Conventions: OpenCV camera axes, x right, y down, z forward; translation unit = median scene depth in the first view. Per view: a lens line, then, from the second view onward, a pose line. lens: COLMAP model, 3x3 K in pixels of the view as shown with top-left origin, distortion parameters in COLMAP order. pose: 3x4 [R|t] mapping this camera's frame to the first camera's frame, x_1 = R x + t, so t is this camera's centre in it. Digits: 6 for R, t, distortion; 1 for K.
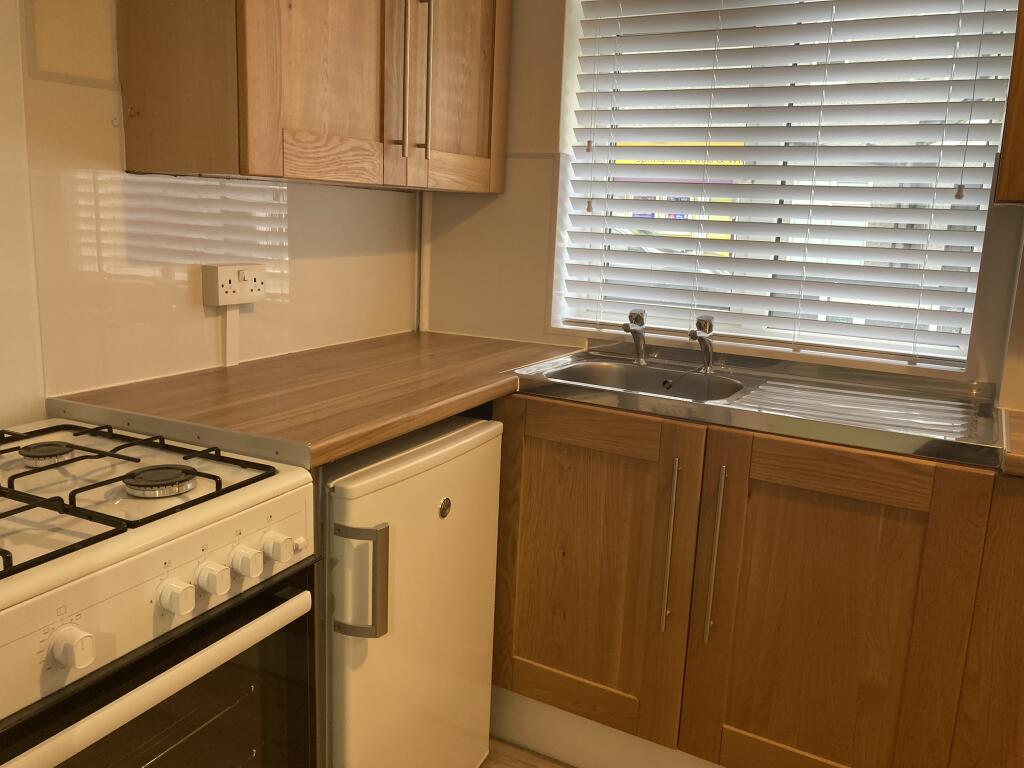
lens RADIAL K [[833.1, 0, 506.6], [0, 833.1, 379.5], [0, 0, 1]] dist [0.000509, -0.010957]
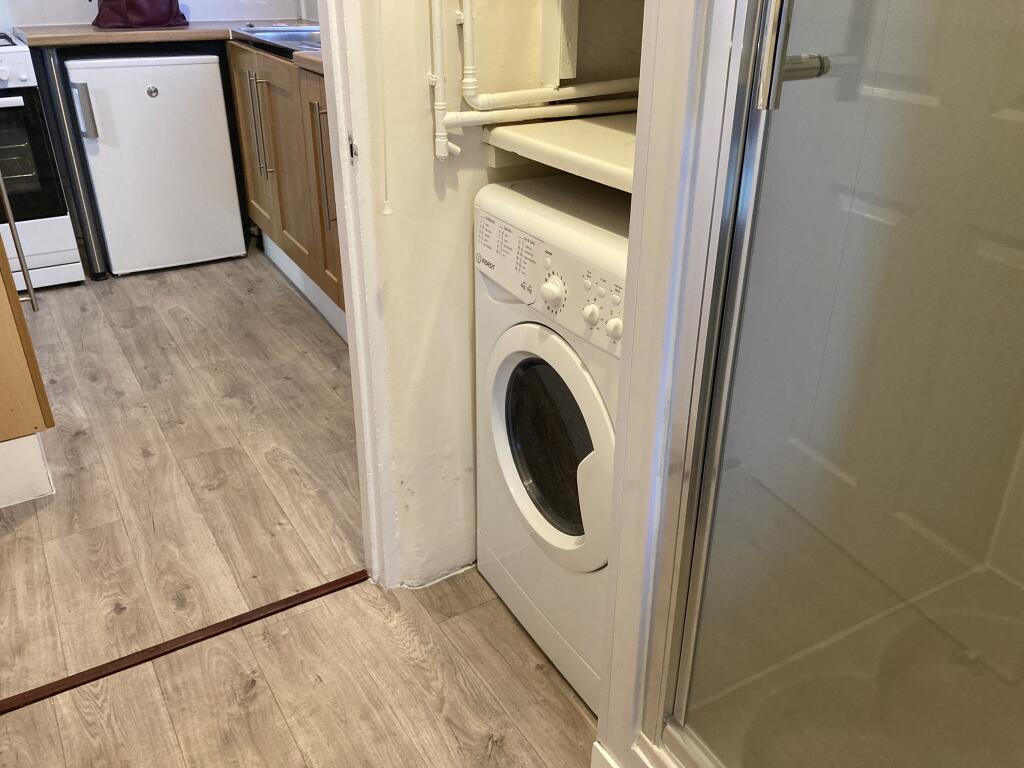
lens RADIAL K [[833.1, 0, 519.5], [0, 833.1, 388.3], [0, 0, 1]] dist [0.000509, -0.010957]
pose [[0.864198, 0.198165, -0.462484, 1.646512], [-0.066673, 0.956172, 0.285113, 0.198406], [0.498714, -0.215559, 0.839535, -0.356747]]
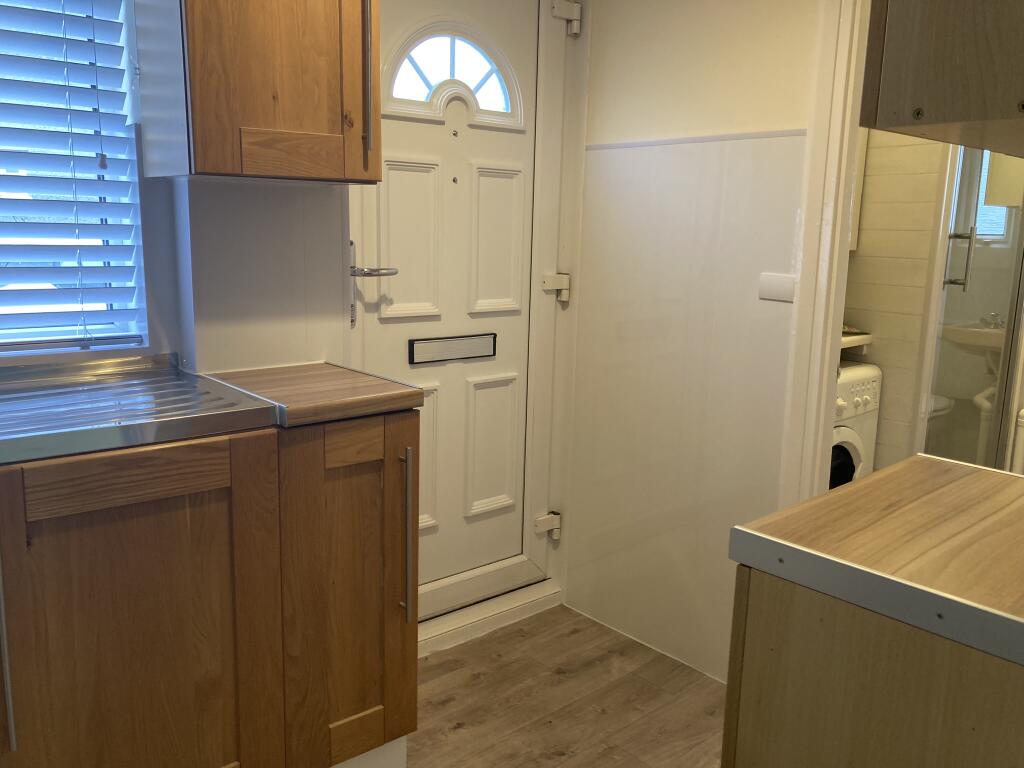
lens RADIAL K [[833.1, 0, 514.9], [0, 833.1, 375.8], [0, 0, 1]] dist [0.000509, -0.010957]
pose [[0.357223, -0.199945, 0.912367, -0.210800], [0.175689, 0.973766, 0.144612, -0.044052], [-0.917347, 0.108635, 0.382980, 0.243900]]
